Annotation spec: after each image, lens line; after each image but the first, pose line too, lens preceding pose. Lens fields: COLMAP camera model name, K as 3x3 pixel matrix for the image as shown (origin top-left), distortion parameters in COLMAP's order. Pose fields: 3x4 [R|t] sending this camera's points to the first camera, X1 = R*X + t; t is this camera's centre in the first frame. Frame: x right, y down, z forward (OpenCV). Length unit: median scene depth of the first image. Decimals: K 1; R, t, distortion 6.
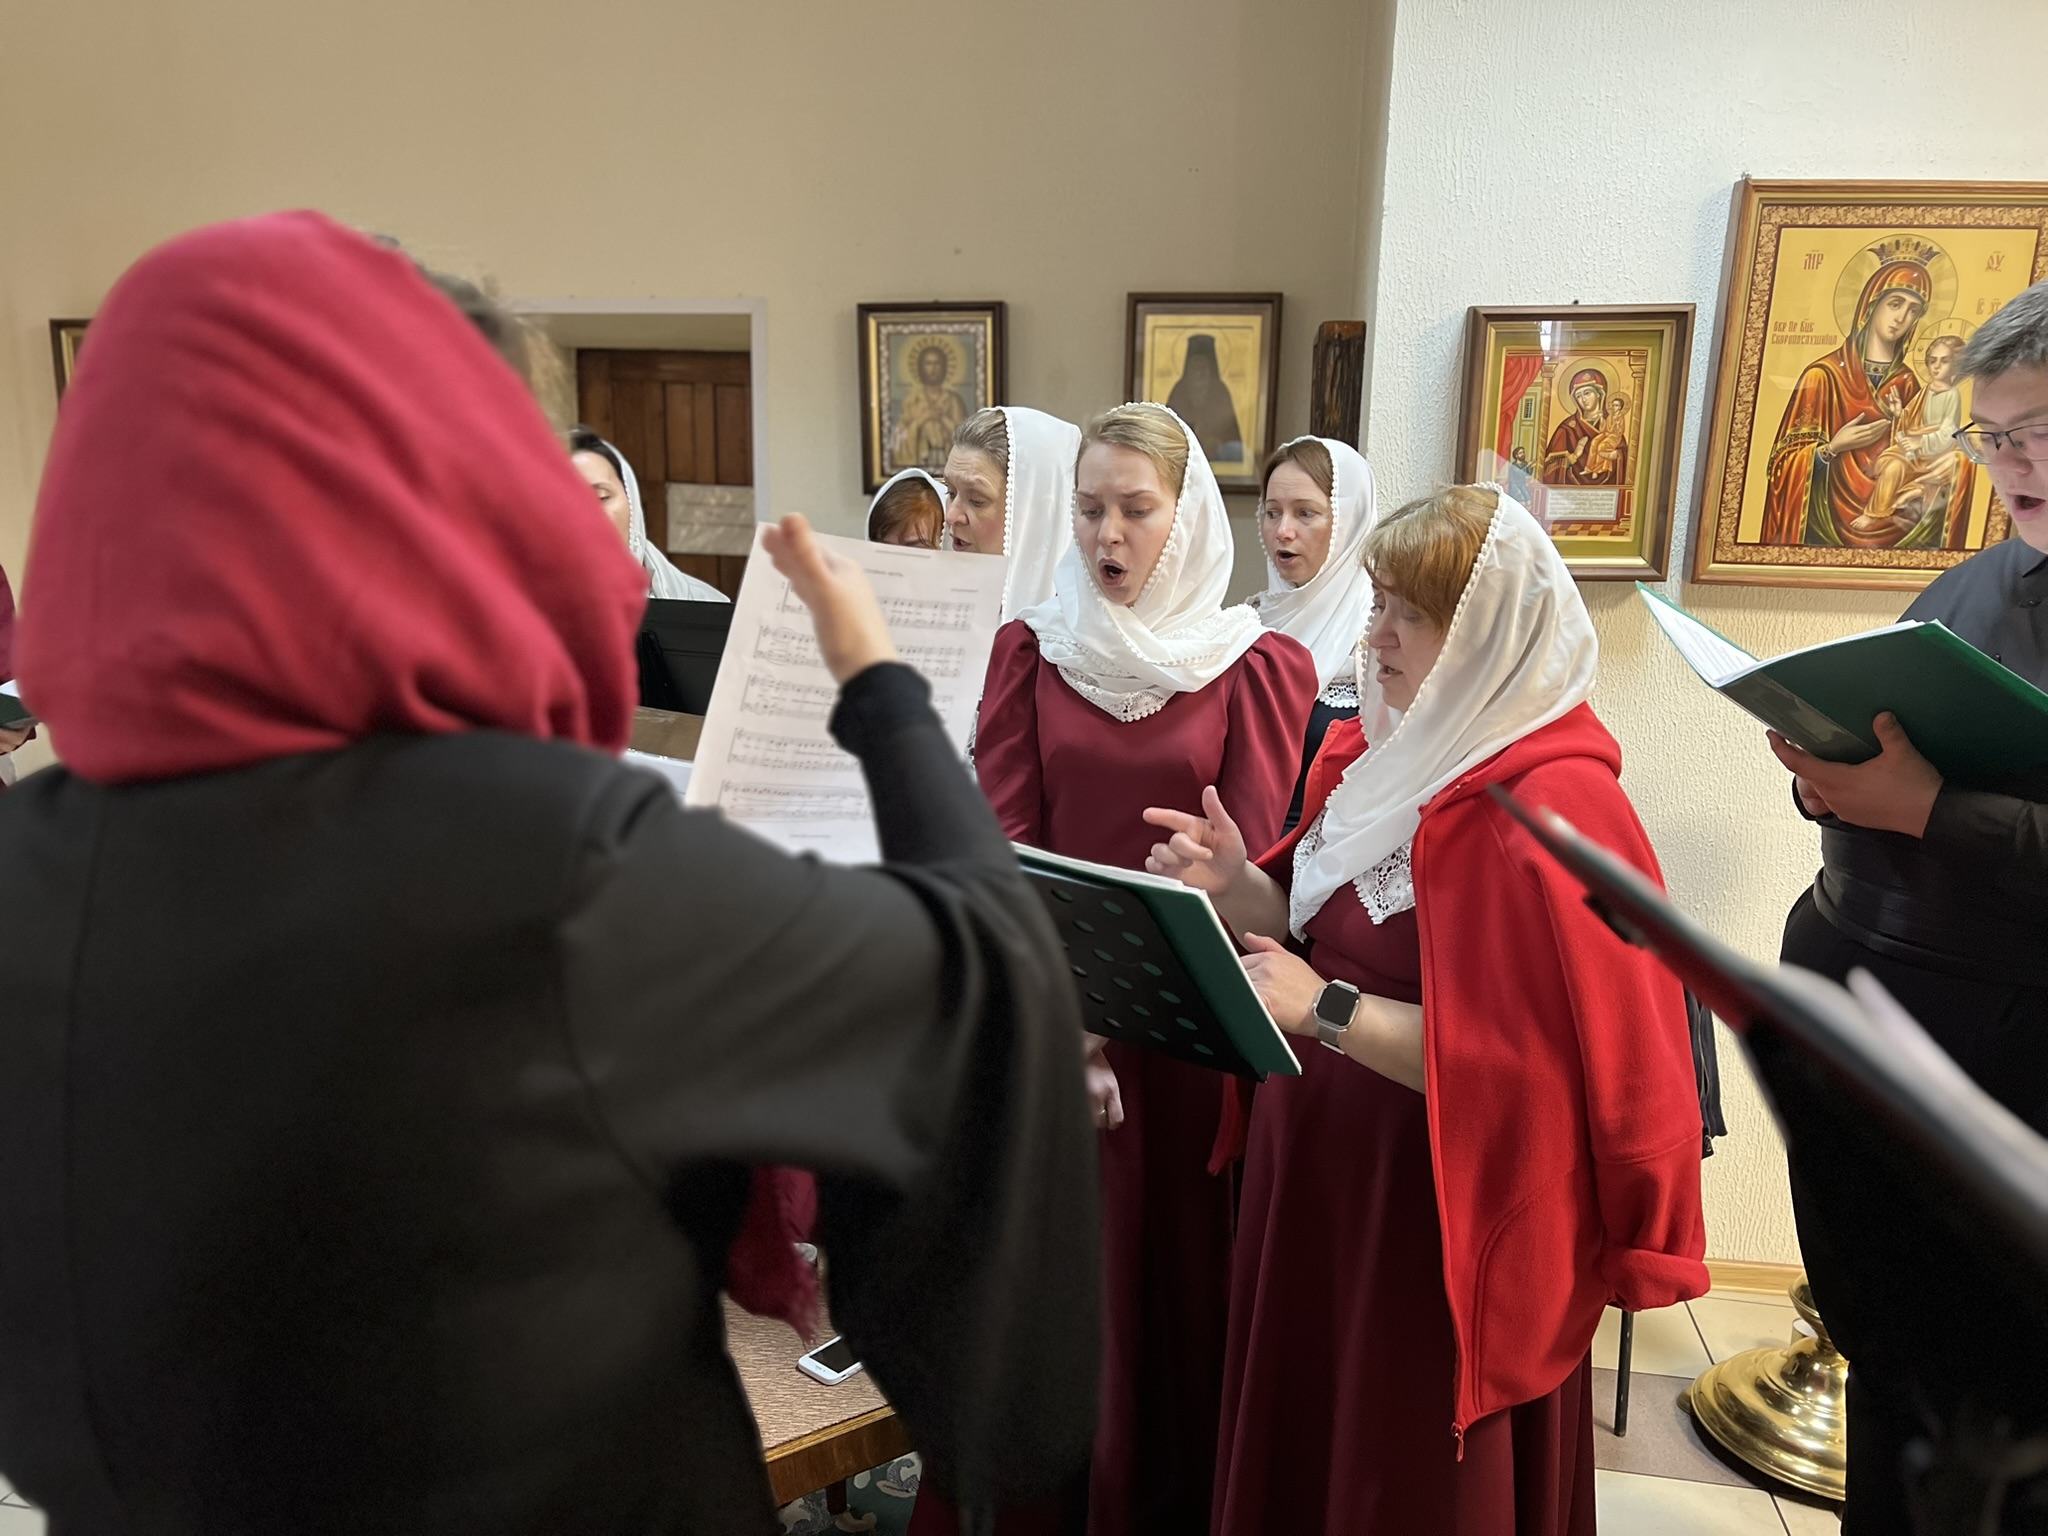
lens RADIAL K [[1537.1, 0, 1034.4], [0, 1537.1, 777.3], [0, 0, 1]] dist [0.047968, -0.047579]
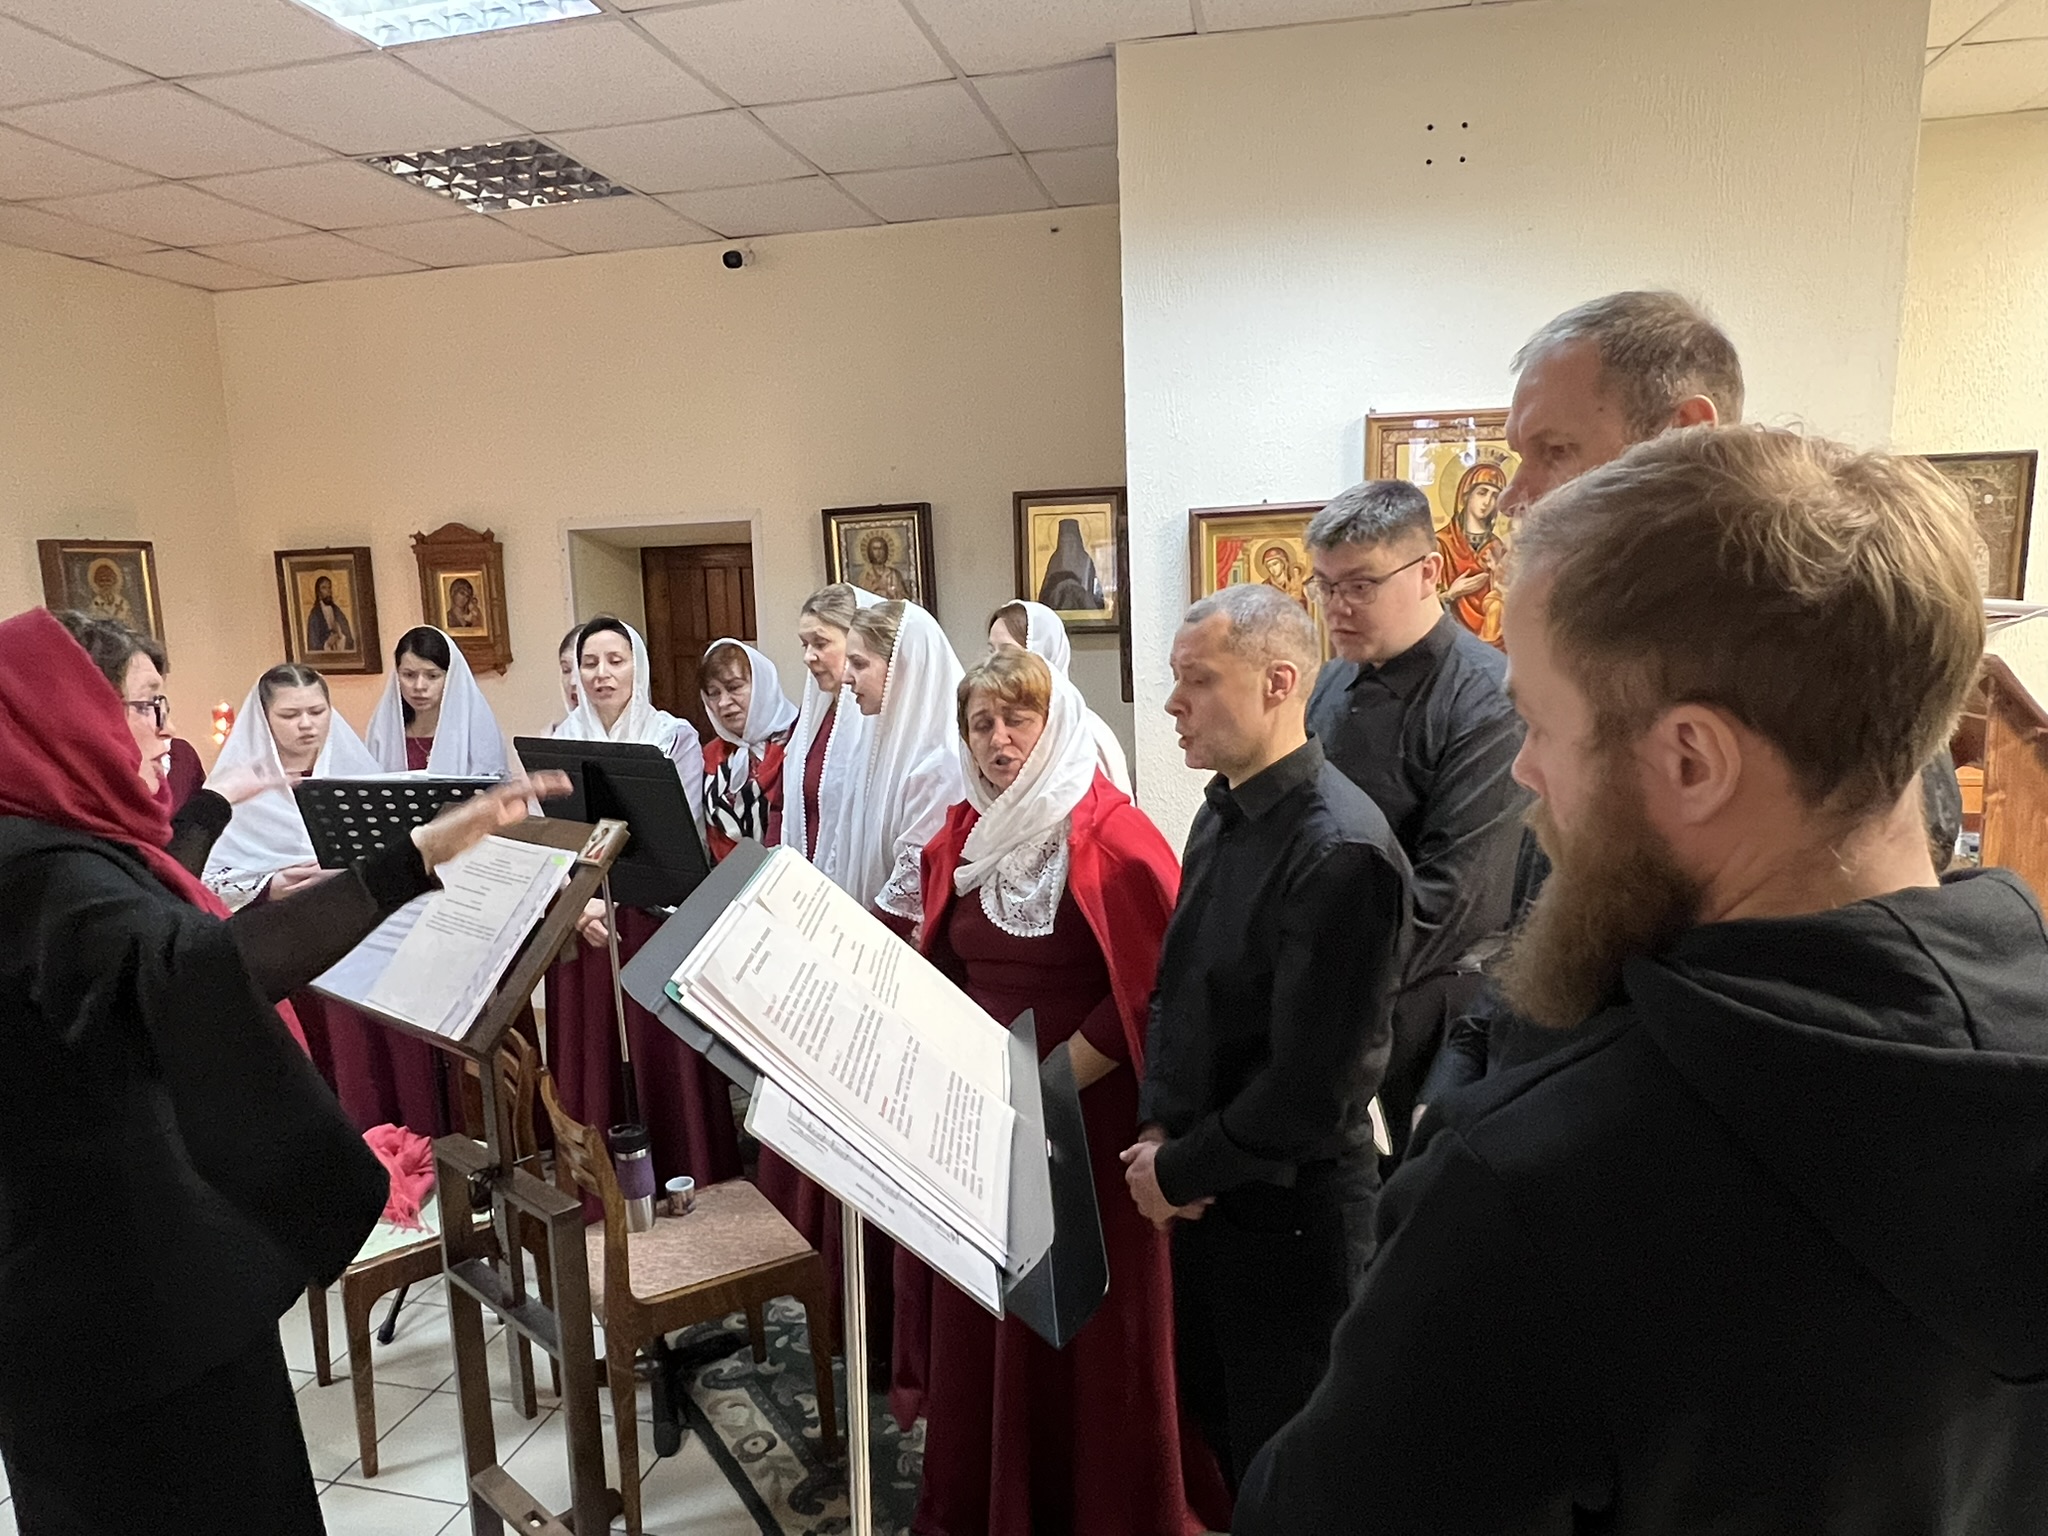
lens RADIAL K [[1295.1, 0, 1017.6], [0, 1295.1, 785.9], [0, 0, 1]] dist [-0.003362, 0.002036]
pose [[0.996506, -0.039730, -0.073464, 0.136201], [0.036046, 0.998058, -0.050811, 0.004618], [0.075341, 0.047986, 0.996003, -0.128812]]
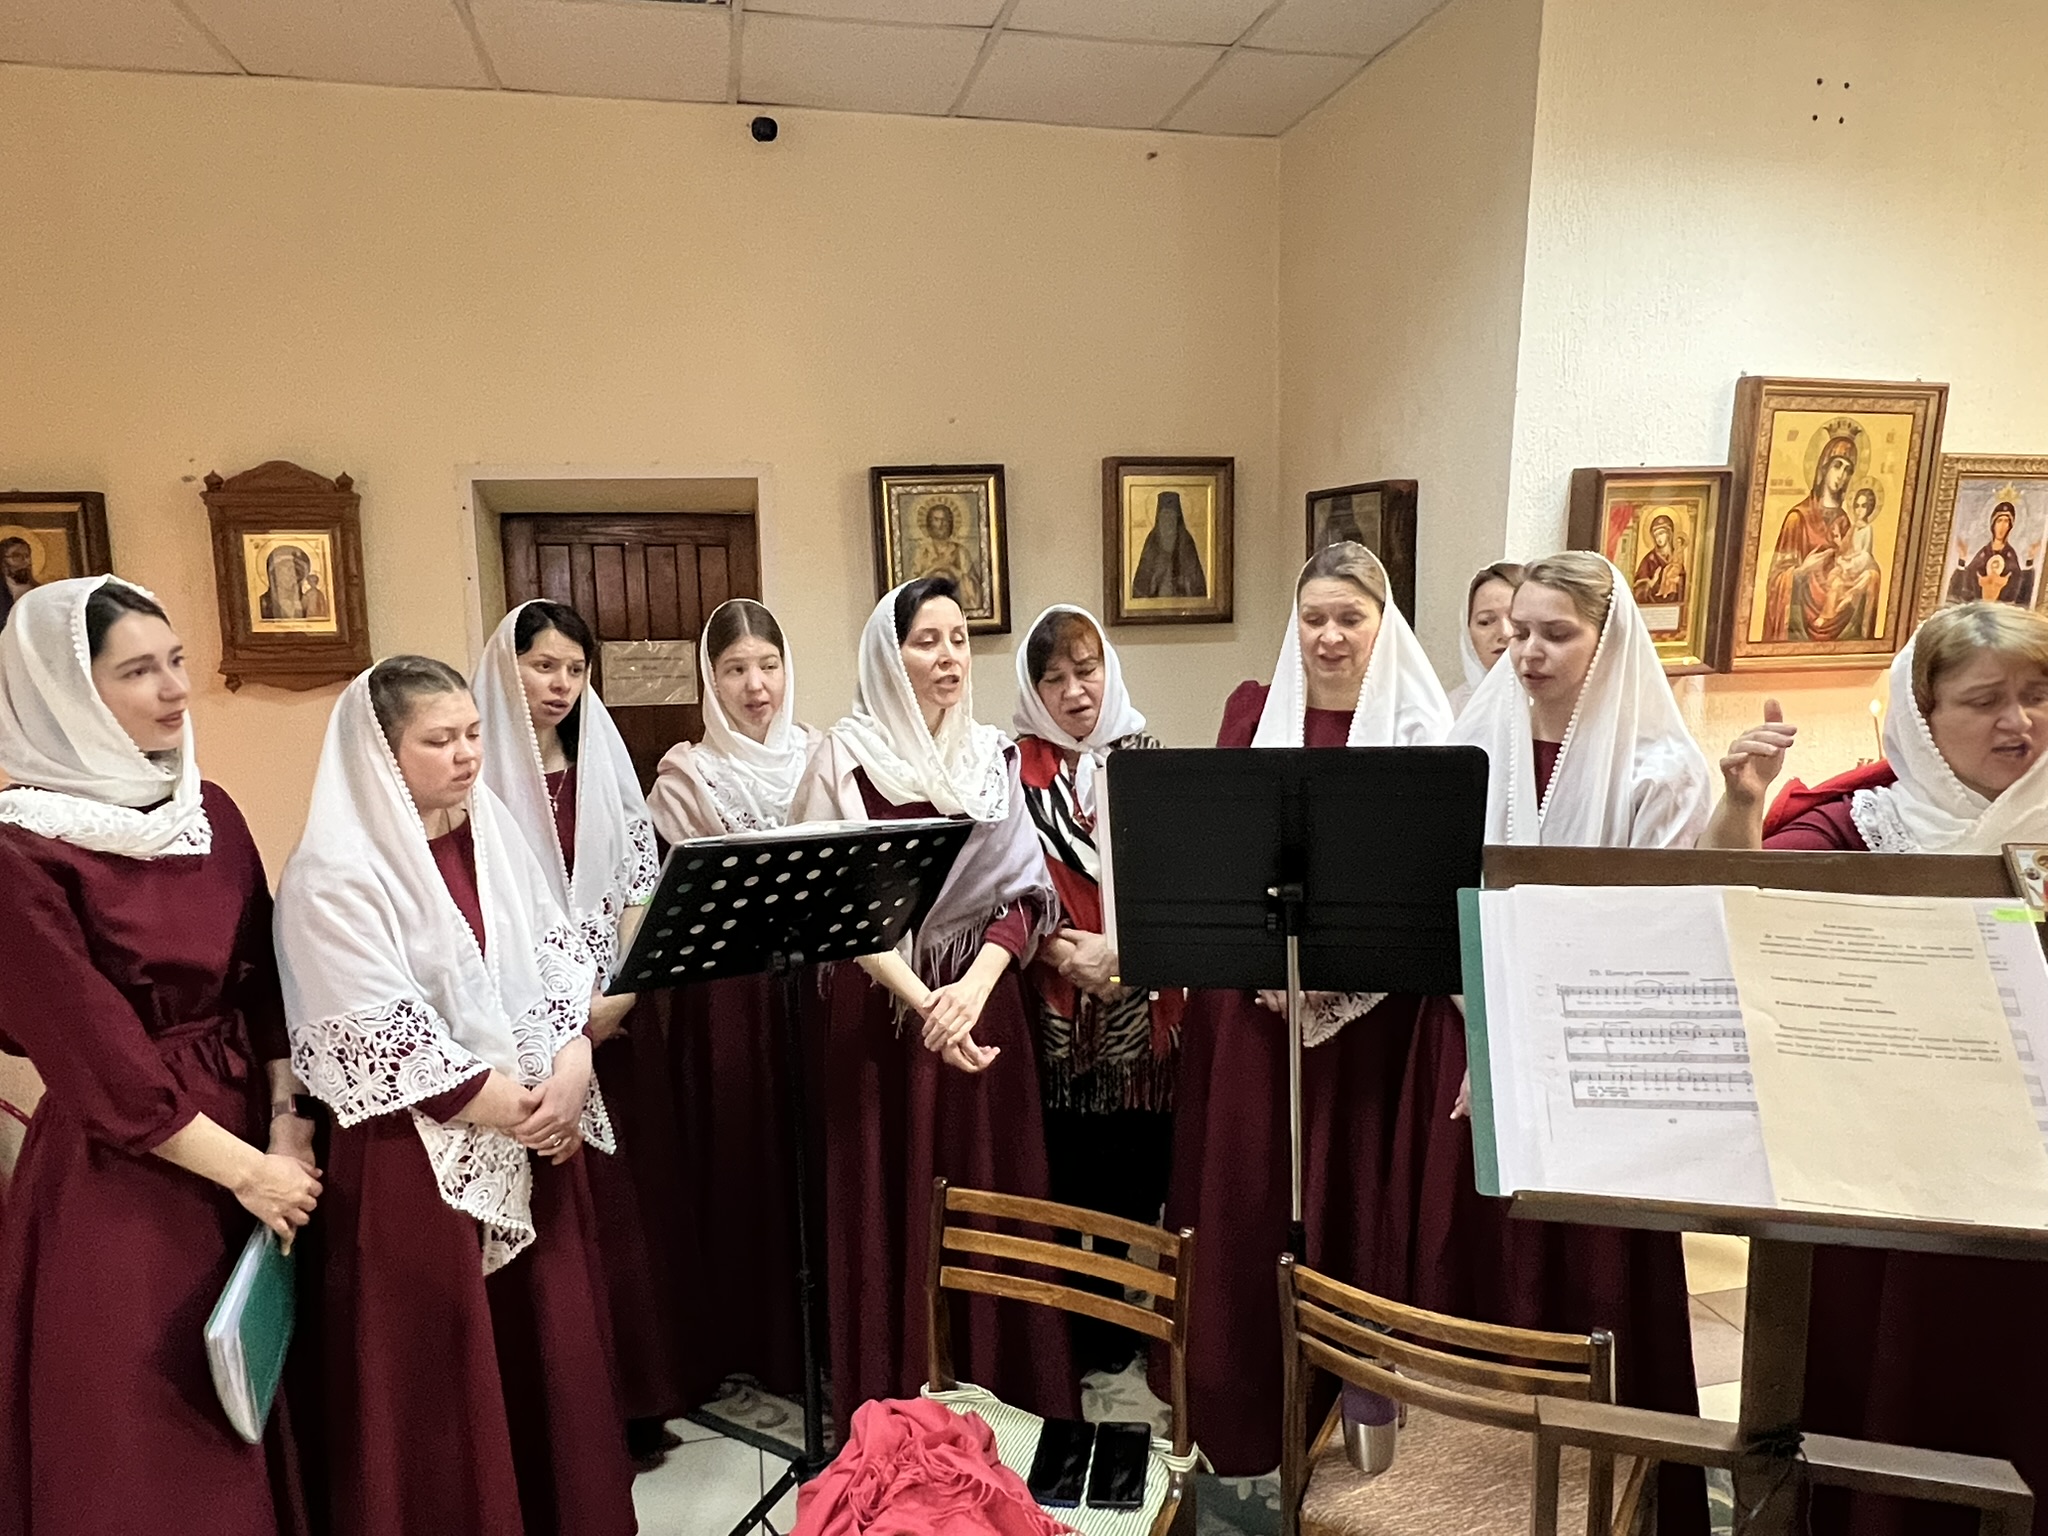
lens RADIAL K [[1295.1, 0, 1014.3], [0, 1295.1, 780.1], [0, 0, 1]] dist [-0.003362, 0.002036]
pose [[0.927431, -0.091790, 0.362556, -0.376076], [0.113546, 0.992762, -0.039114, -0.042483], [-0.356342, 0.077443, 0.931141, 0.136801]]
